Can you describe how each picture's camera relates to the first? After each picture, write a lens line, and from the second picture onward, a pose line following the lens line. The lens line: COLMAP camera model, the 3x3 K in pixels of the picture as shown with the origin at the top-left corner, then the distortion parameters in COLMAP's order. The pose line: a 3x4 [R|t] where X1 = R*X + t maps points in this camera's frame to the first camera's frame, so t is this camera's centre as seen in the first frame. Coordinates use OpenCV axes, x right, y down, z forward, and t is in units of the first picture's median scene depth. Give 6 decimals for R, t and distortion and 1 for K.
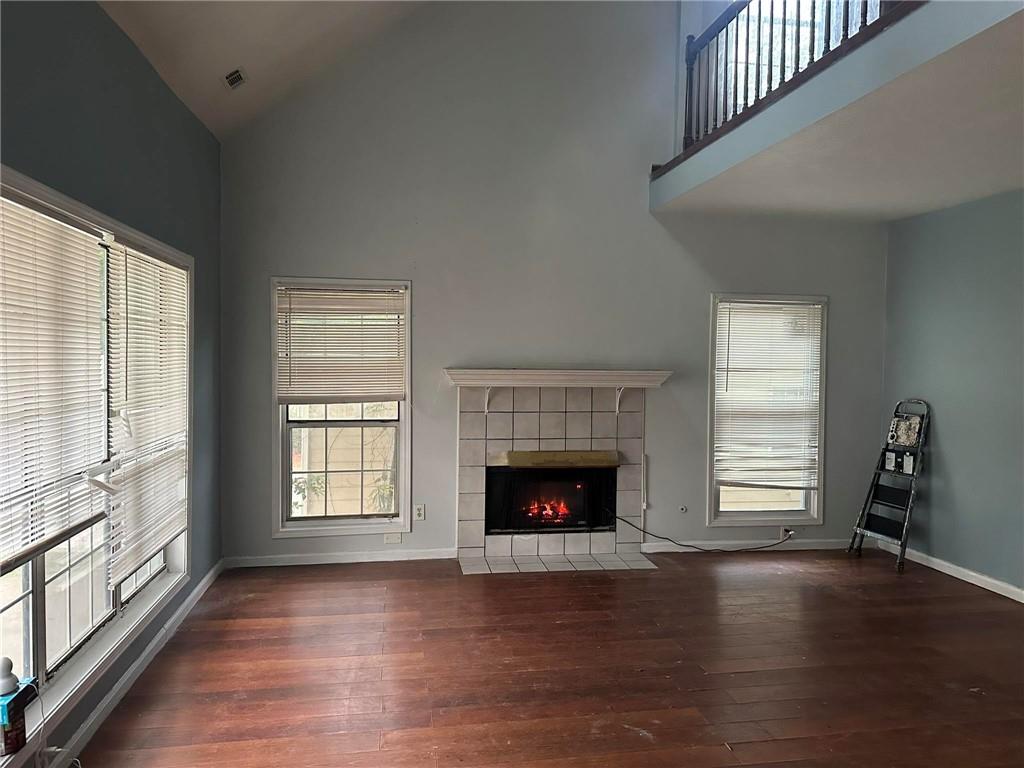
lens RADIAL K [[730.1, 0, 520.7], [0, 730.1, 386.6], [0, 0, 1]] dist [0.053289, -0.065175]
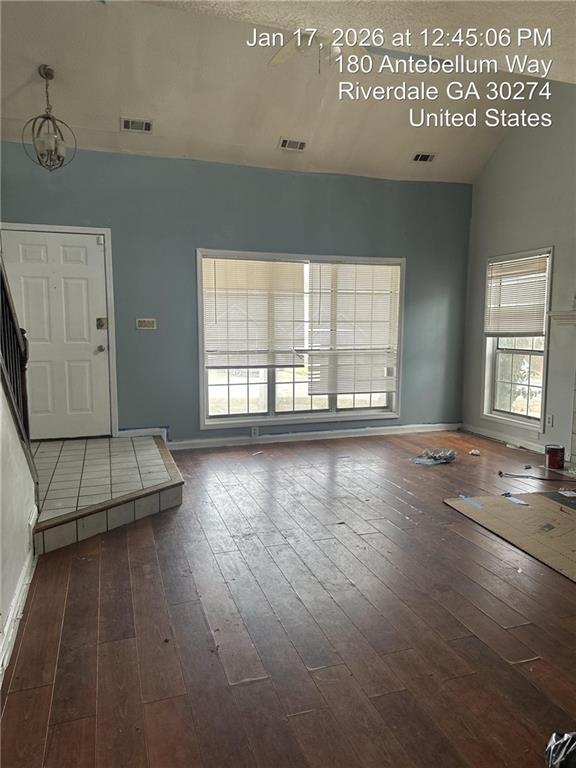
lens RADIAL K [[547.5, 0, 285.2], [0, 547.5, 380.2], [0, 0, 1]] dist [0.053289, -0.065175]
pose [[0.148254, 0.099569, -0.983924, 0.905126], [-0.026855, 0.994957, 0.096639, 0.015223], [0.988585, 0.012096, 0.150180, 0.426089]]
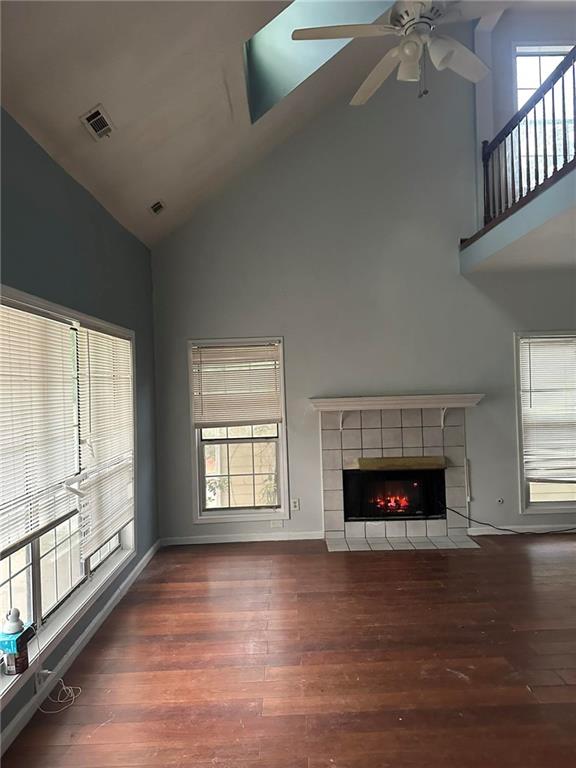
lens RADIAL K [[547.5, 0, 291.3], [0, 547.5, 385.6], [0, 0, 1]] dist [0.053289, -0.065175]
pose [[0.987317, -0.042410, -0.152991, 0.023458], [0.036398, 0.998459, -0.041890, -0.008595], [0.154532, 0.035791, 0.987339, -0.021315]]
